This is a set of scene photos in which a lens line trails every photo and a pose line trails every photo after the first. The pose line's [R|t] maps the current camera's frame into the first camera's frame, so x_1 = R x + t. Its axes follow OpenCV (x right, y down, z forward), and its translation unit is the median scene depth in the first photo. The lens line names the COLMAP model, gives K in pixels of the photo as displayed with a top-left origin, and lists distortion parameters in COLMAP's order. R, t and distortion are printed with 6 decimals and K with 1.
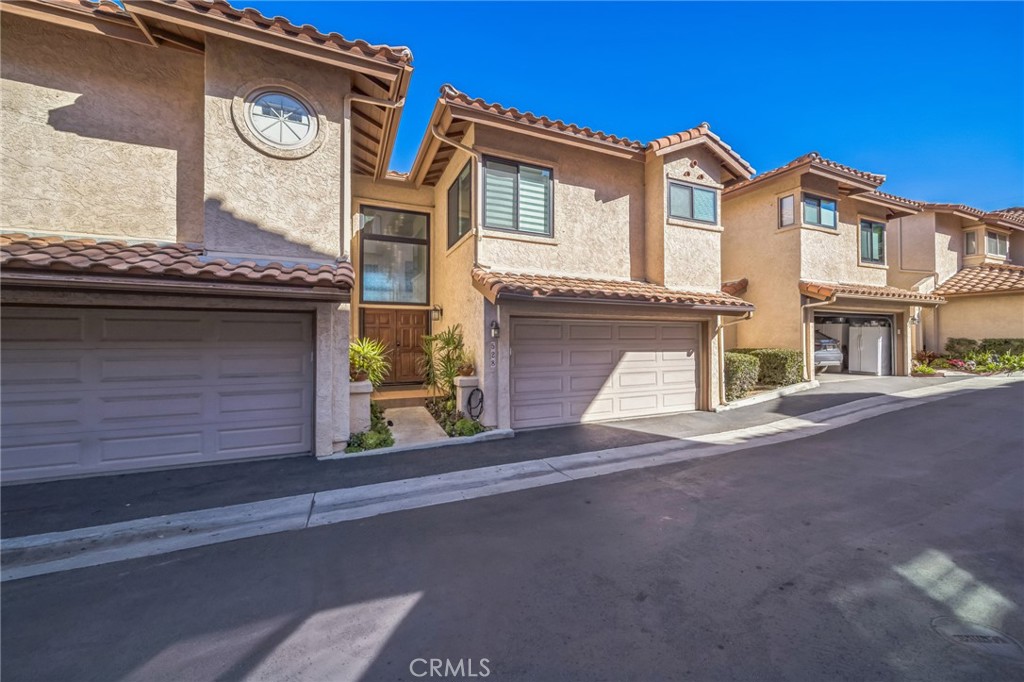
lens RADIAL K [[360.2, 0, 485.5], [0, 360.2, 339.3], [0, 0, 1]] dist [-0.001241, -0.000476]
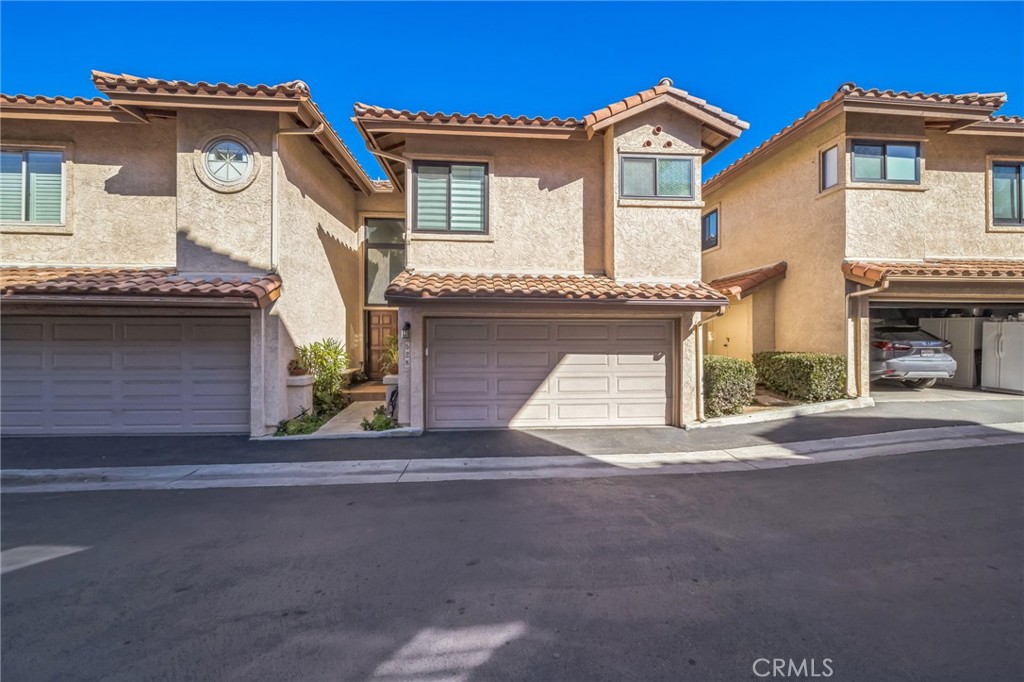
lens RADIAL K [[360.2, 0, 506.9], [0, 360.2, 337.7], [0, 0, 1]] dist [-0.001241, -0.000476]
pose [[0.947514, 0.003142, -0.319700, 0.650234], [-0.001342, 0.999982, 0.005852, -0.012888], [0.319713, -0.005116, 0.947501, 0.117903]]
